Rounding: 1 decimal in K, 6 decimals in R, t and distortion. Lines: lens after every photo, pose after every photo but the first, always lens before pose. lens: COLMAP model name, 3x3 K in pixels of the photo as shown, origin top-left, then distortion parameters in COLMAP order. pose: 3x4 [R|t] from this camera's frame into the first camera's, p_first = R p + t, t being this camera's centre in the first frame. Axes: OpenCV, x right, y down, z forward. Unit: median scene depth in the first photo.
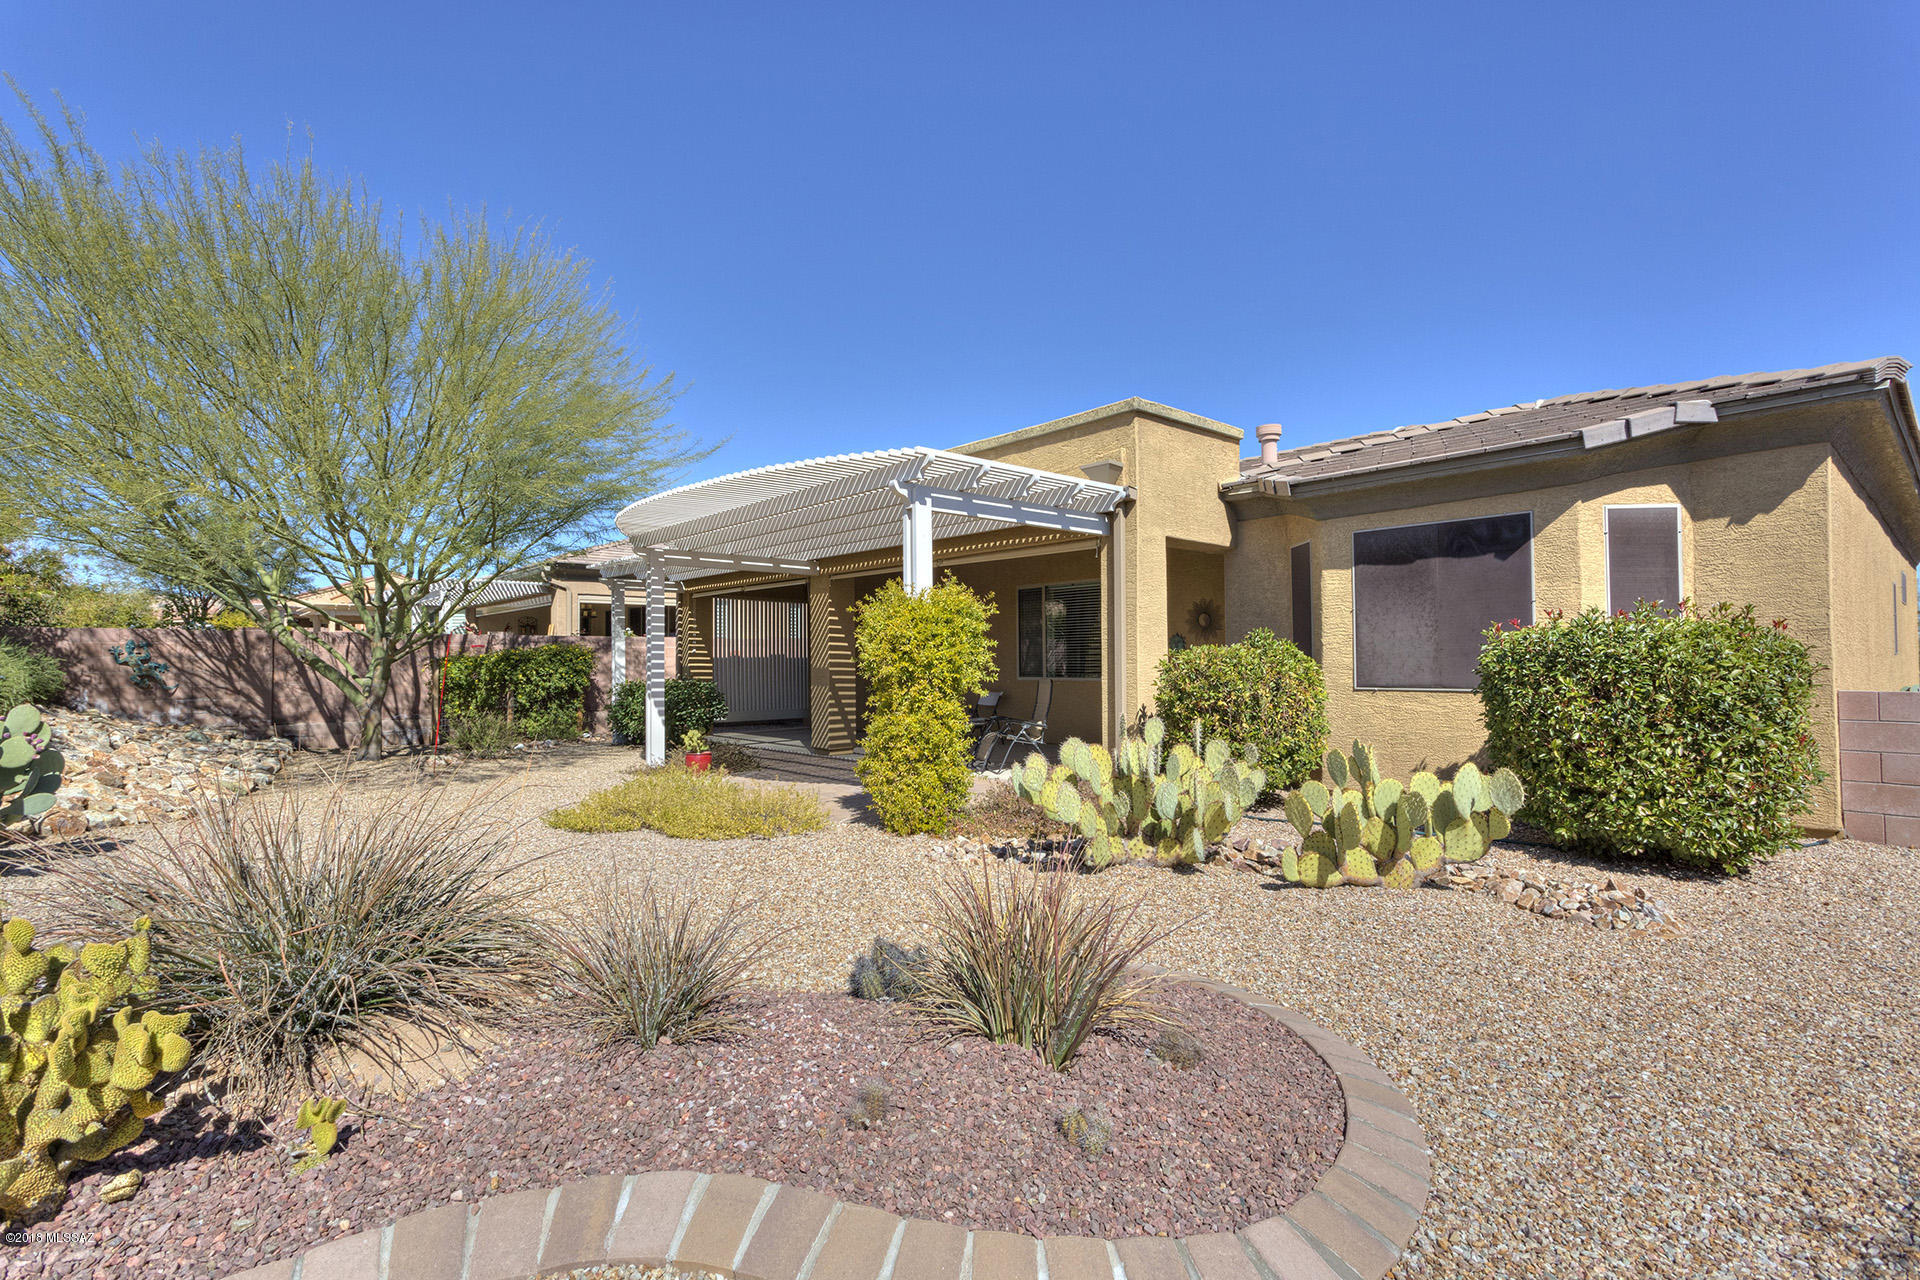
lens RADIAL K [[909.4, 0, 960.0], [0, 909.4, 640.0], [0, 0, 1]] dist [0.002040, 0.000463]
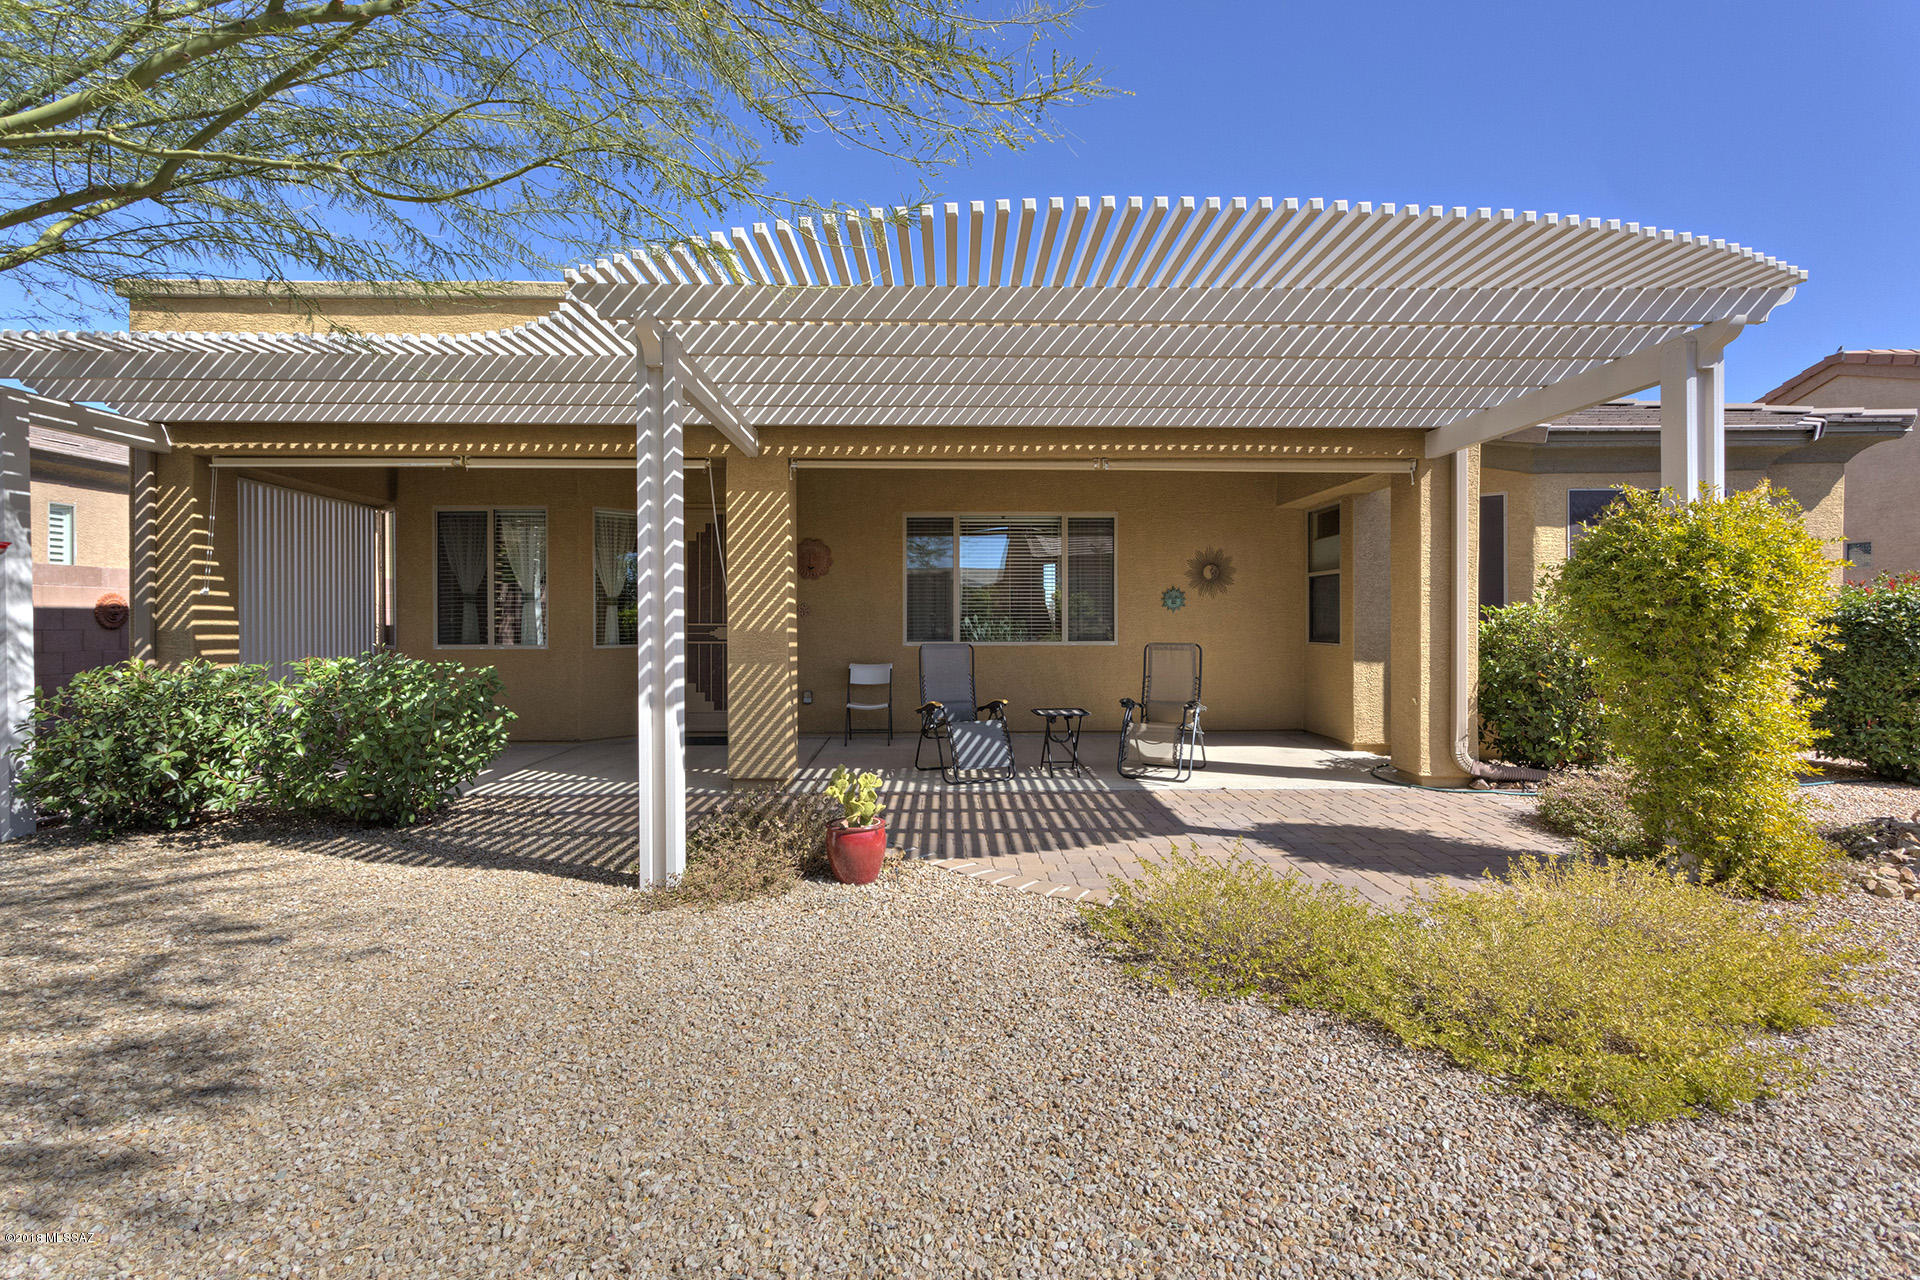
lens RADIAL K [[909.4, 0, 960.0], [0, 909.4, 640.0], [0, 0, 1]] dist [0.002040, 0.000463]
pose [[0.645524, -0.014055, 0.763611, -0.732527], [-0.021224, 0.999114, 0.036332, 0.021030], [-0.763445, -0.039661, 0.644654, 0.848109]]
